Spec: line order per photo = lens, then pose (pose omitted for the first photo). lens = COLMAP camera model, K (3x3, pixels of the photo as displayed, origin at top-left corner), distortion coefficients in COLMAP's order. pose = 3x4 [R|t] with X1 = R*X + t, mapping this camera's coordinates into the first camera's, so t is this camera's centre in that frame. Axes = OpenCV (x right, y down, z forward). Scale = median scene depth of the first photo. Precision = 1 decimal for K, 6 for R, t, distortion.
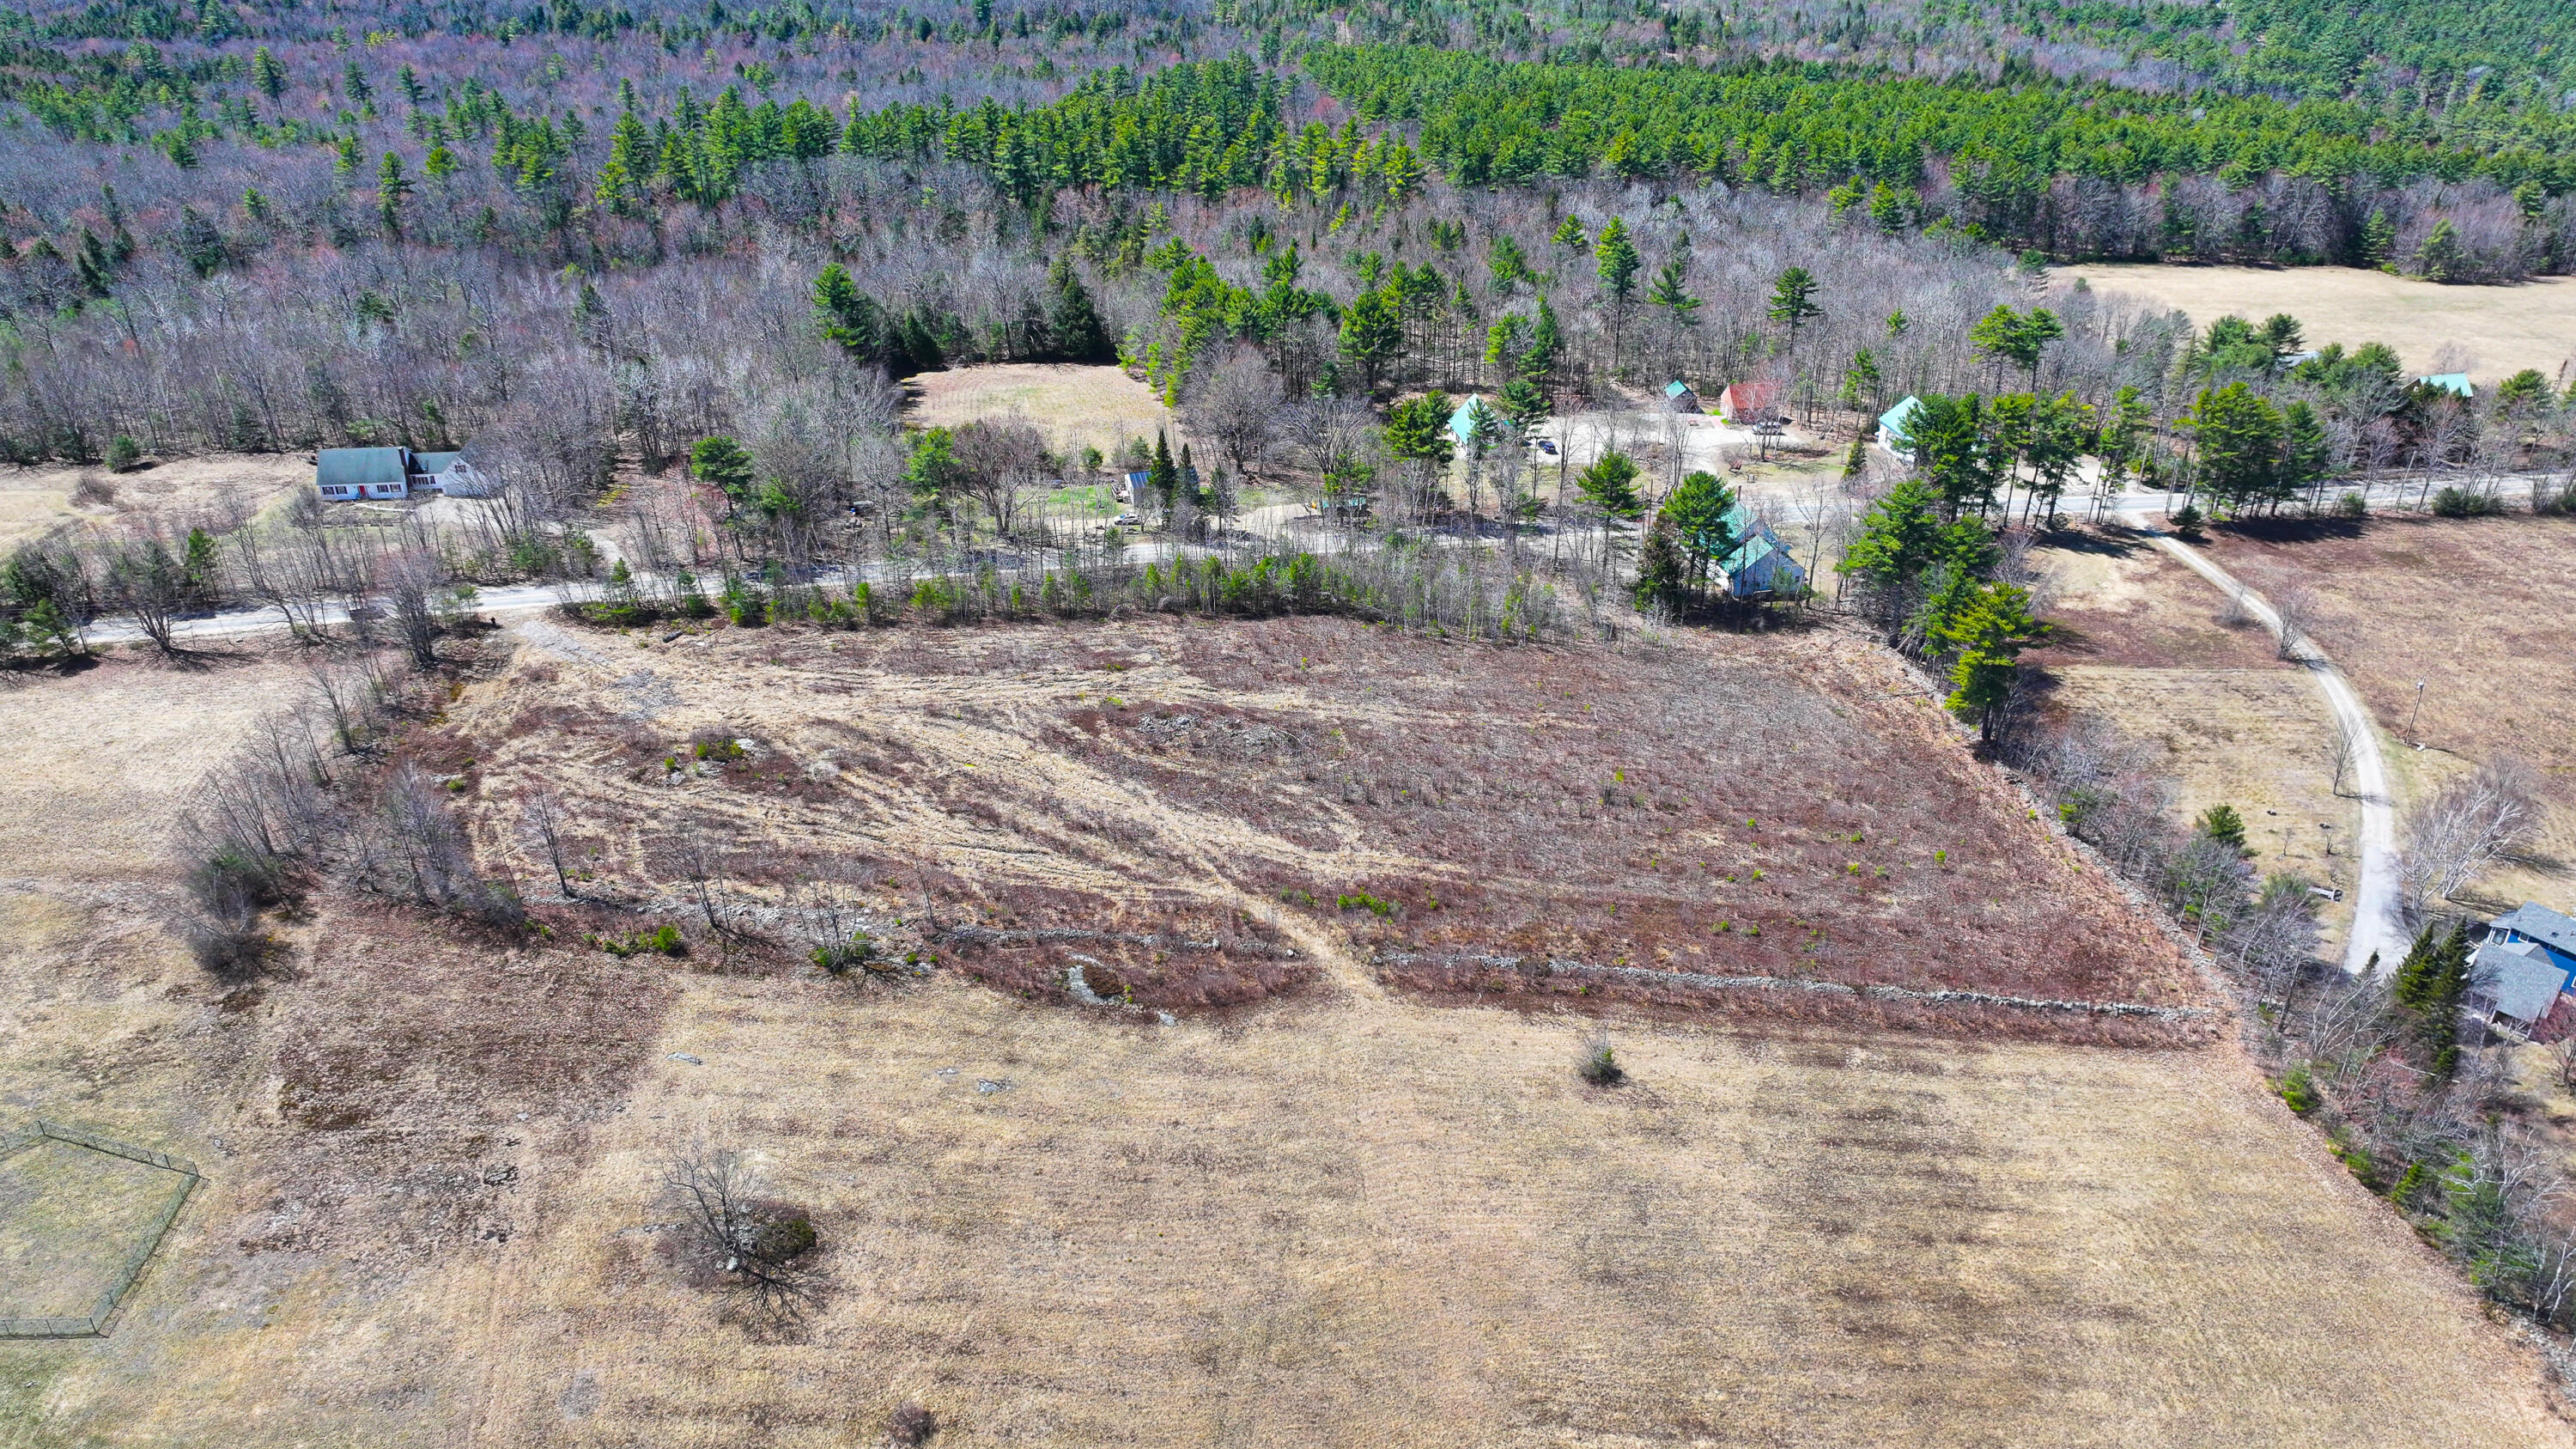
lens RADIAL K [[1806.6, 0, 1297.7], [0, 1806.6, 715.2], [0, 0, 1]] dist [-0.009360, 0.021864]
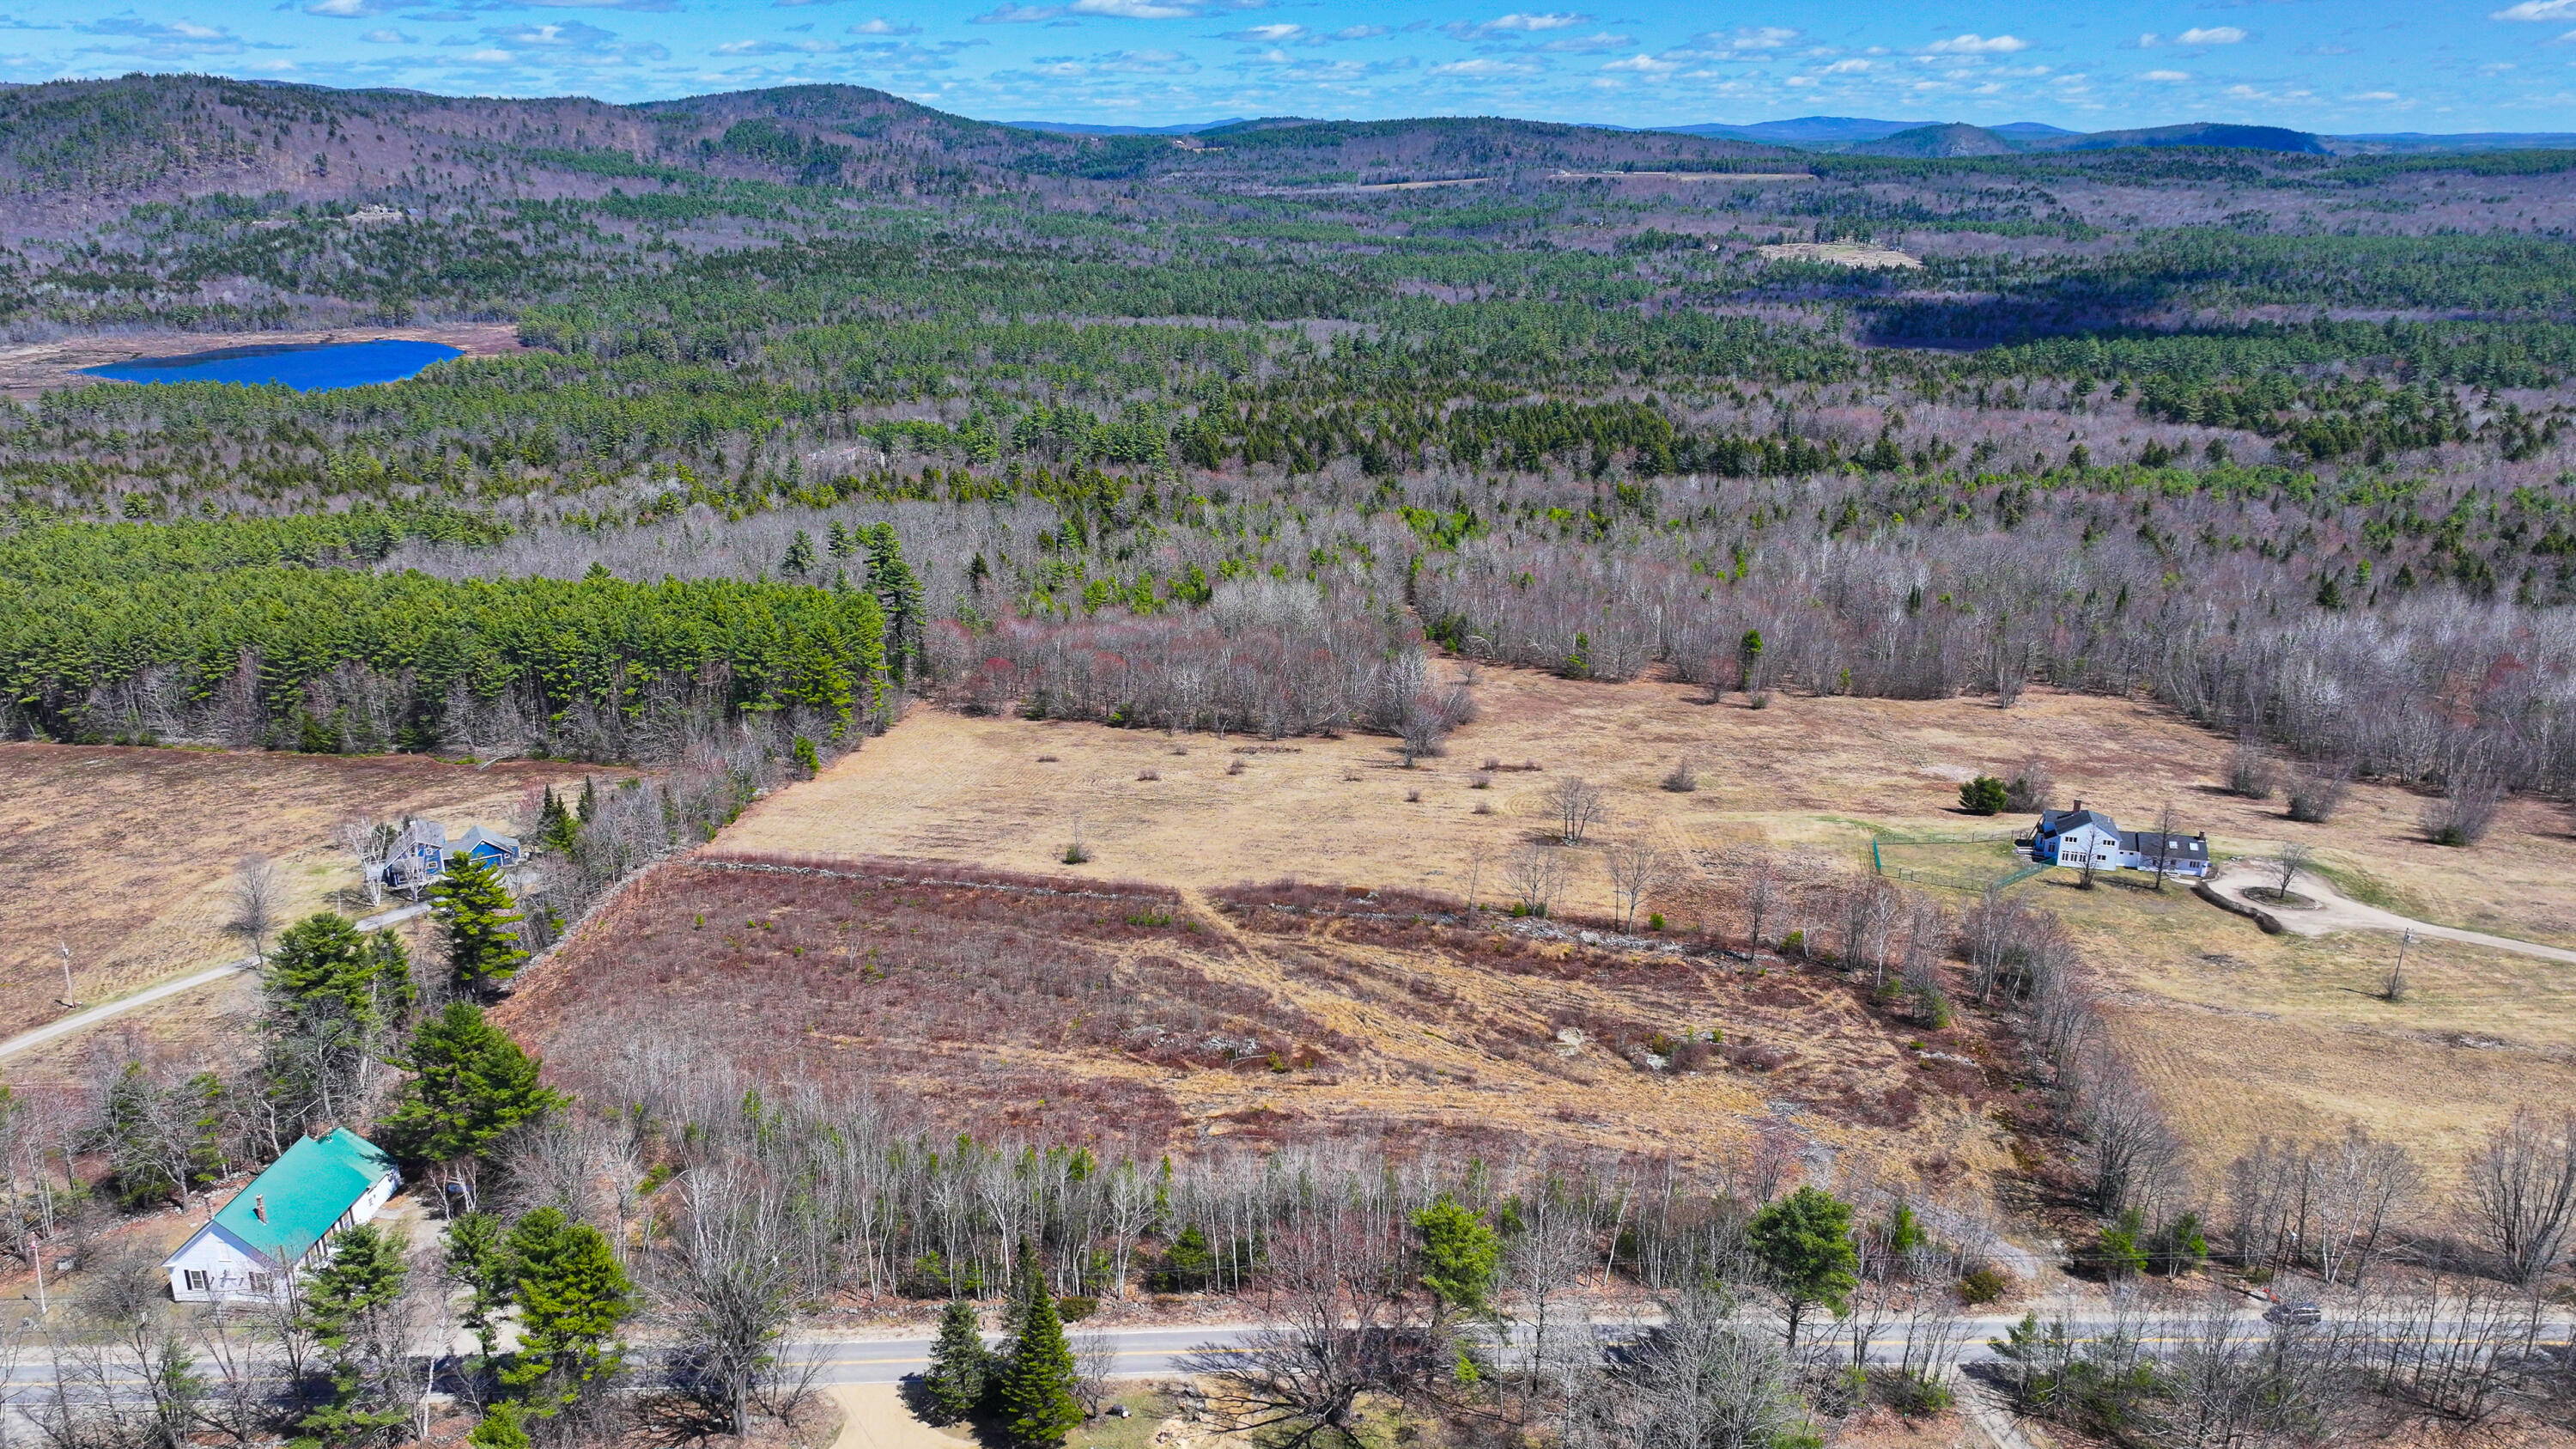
lens RADIAL K [[1806.6, 0, 1293.2], [0, 1806.6, 732.0], [0, 0, 1]] dist [-0.009360, 0.021864]
pose [[-0.963519, -0.085364, 0.253663, -0.415264], [0.124087, 0.697272, 0.705985, -0.983659], [-0.237138, 0.711706, -0.661242, 1.861144]]
